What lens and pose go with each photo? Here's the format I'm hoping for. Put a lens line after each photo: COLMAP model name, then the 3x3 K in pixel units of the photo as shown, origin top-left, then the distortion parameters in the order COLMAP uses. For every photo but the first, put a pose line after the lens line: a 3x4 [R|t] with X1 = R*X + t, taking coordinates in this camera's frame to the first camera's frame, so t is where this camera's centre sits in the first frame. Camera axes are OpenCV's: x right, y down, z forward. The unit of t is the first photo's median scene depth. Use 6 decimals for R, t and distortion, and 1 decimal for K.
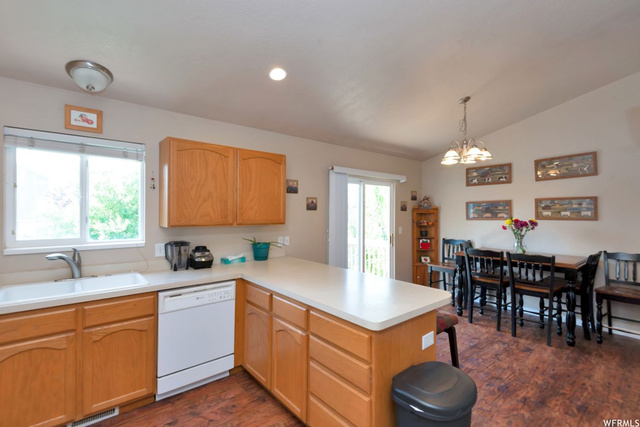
lens RADIAL K [[295.1, 0, 313.8], [0, 295.1, 211.3], [0, 0, 1]] dist [0.029765, -0.023784]
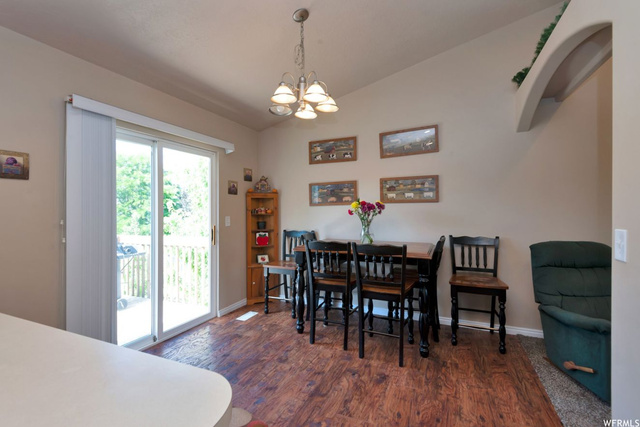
lens RADIAL K [[295.1, 0, 313.8], [0, 295.1, 211.3], [0, 0, 1]] dist [0.029765, -0.023784]
pose [[0.892340, -0.008720, 0.451279, 0.198135], [0.005188, 0.999945, 0.009062, 0.044583], [-0.451333, -0.005745, 0.892337, 0.342430]]
